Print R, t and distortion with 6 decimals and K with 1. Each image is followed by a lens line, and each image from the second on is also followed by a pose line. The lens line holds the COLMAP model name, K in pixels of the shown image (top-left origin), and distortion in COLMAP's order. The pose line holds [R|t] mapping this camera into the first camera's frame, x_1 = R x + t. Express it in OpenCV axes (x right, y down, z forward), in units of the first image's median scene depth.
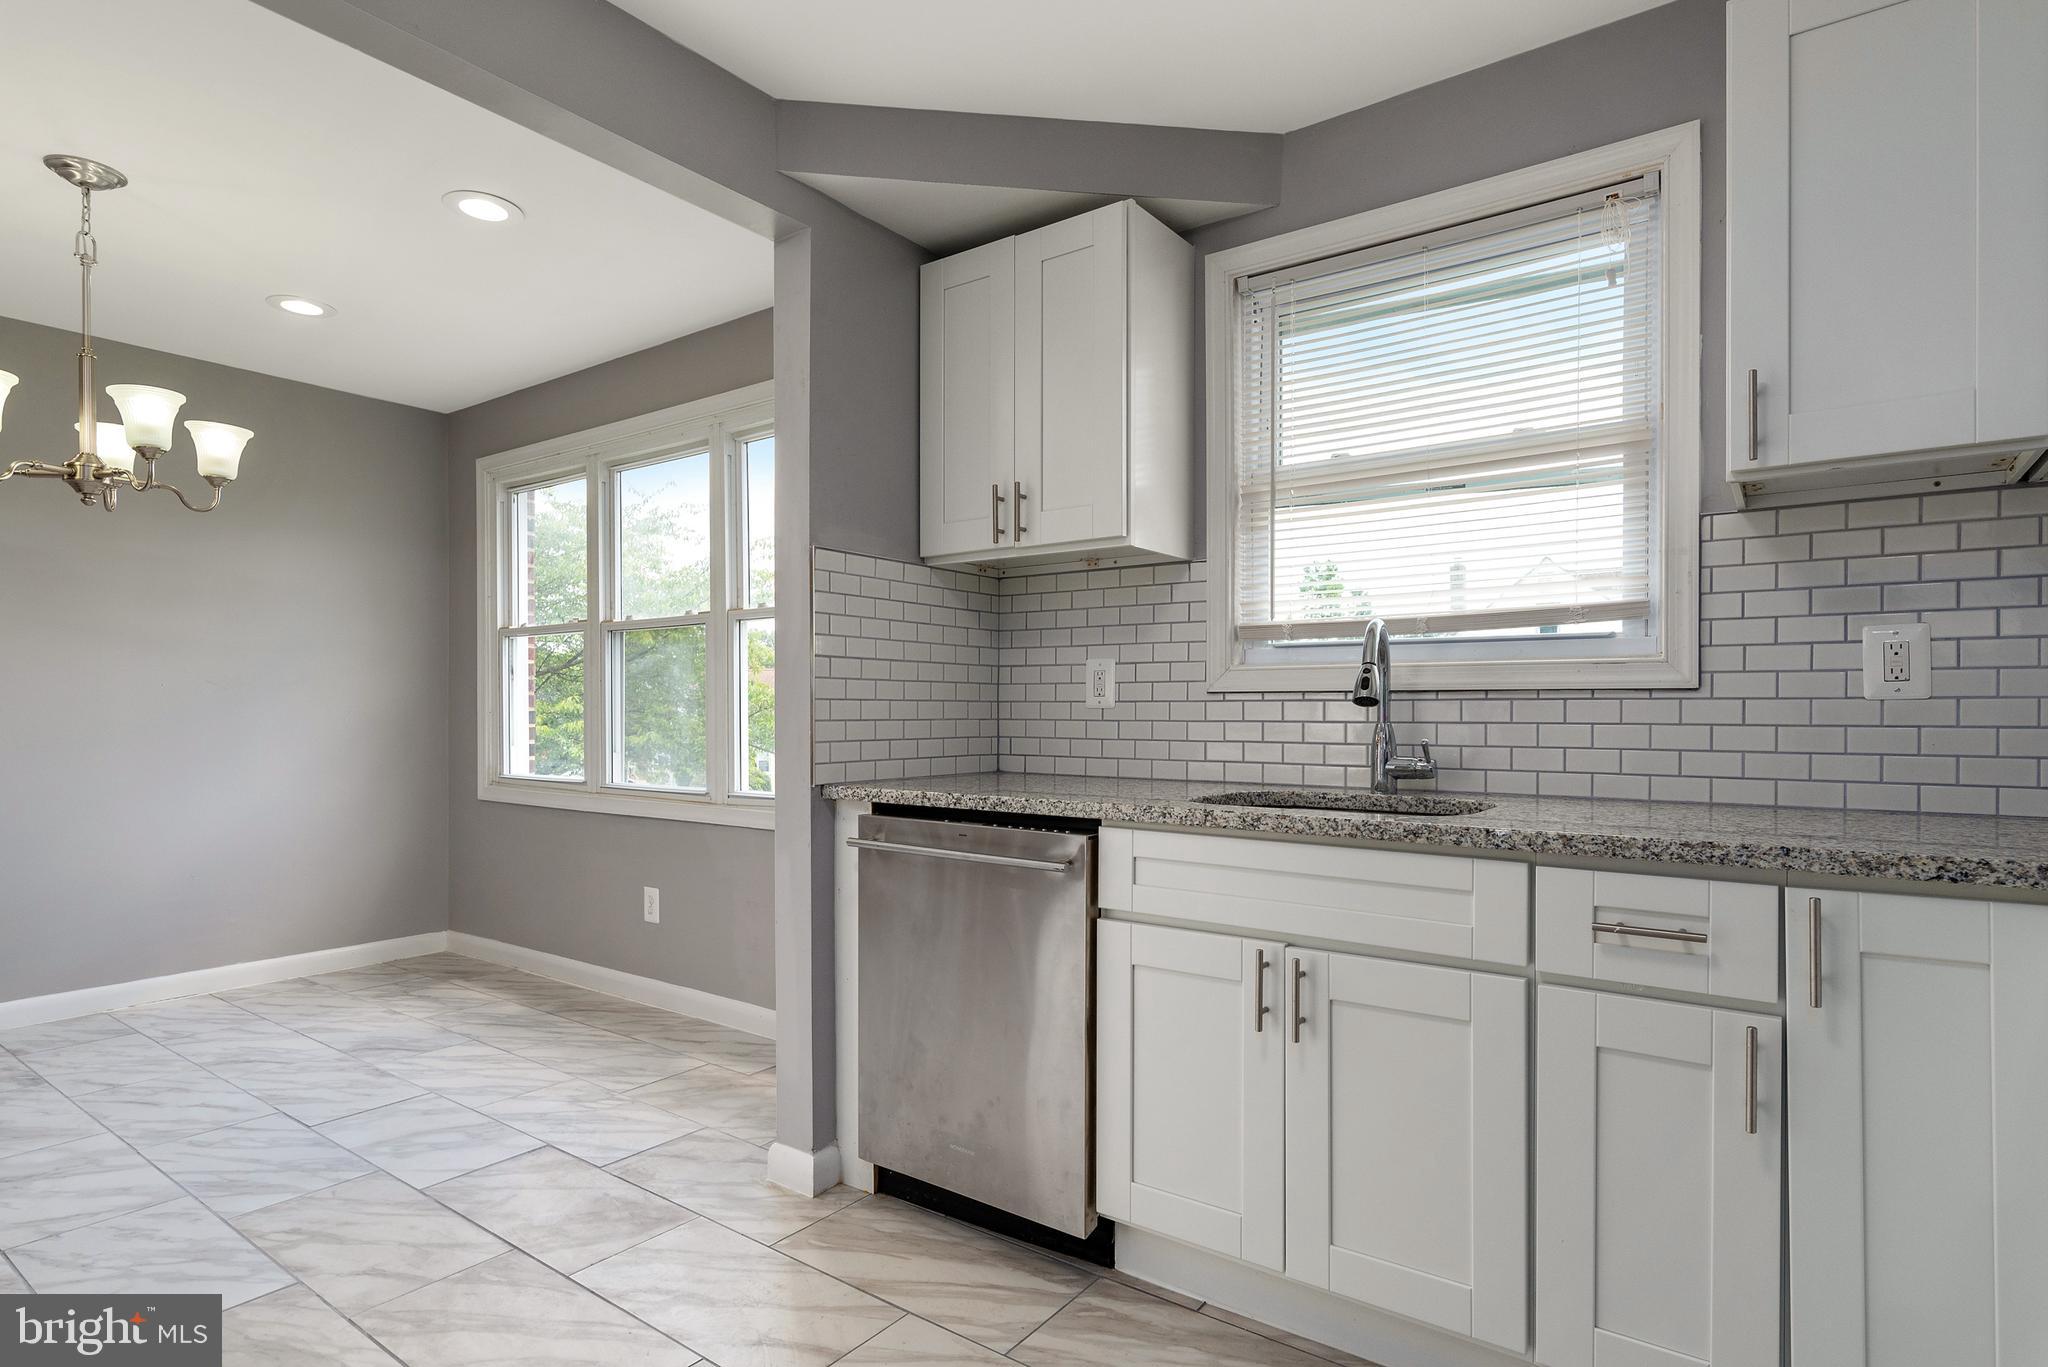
lens RADIAL K [[1055.2, 0, 1039.9], [0, 1055.2, 709.8], [0, 0, 1]] dist [0.002687, 0.000742]
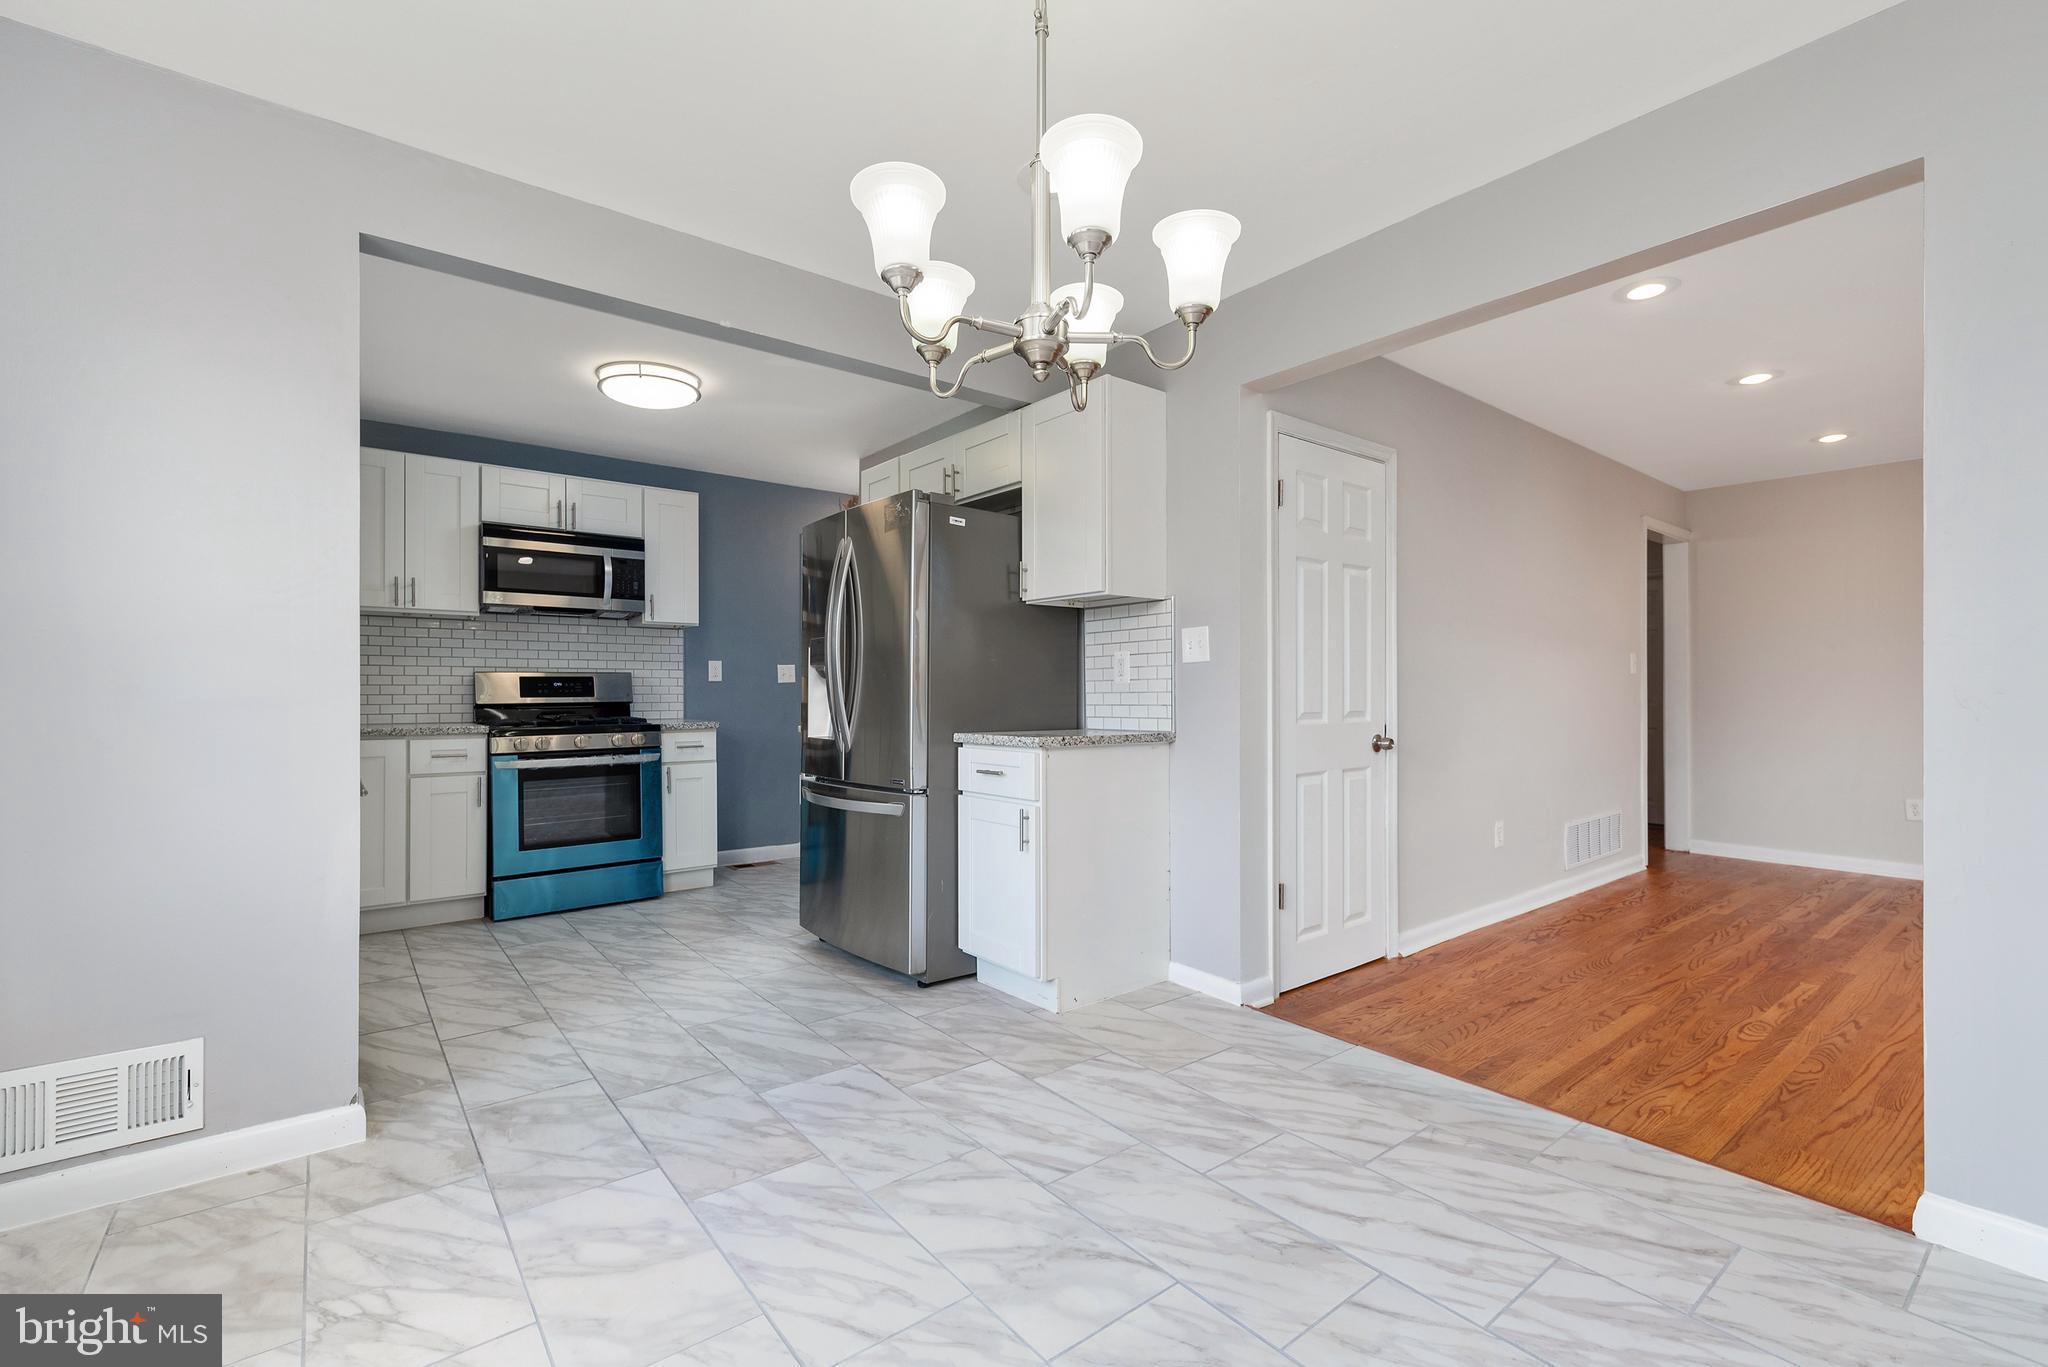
lens RADIAL K [[889.2, 0, 1036.3], [0, 889.2, 692.3], [0, 0, 1]] dist [0.002919, 0.000288]
pose [[-0.963474, 0.002760, 0.267786, -1.089549], [0.002860, 0.999996, -0.000014, 0.010658], [-0.267785, 0.000753, -0.963478, 1.615265]]
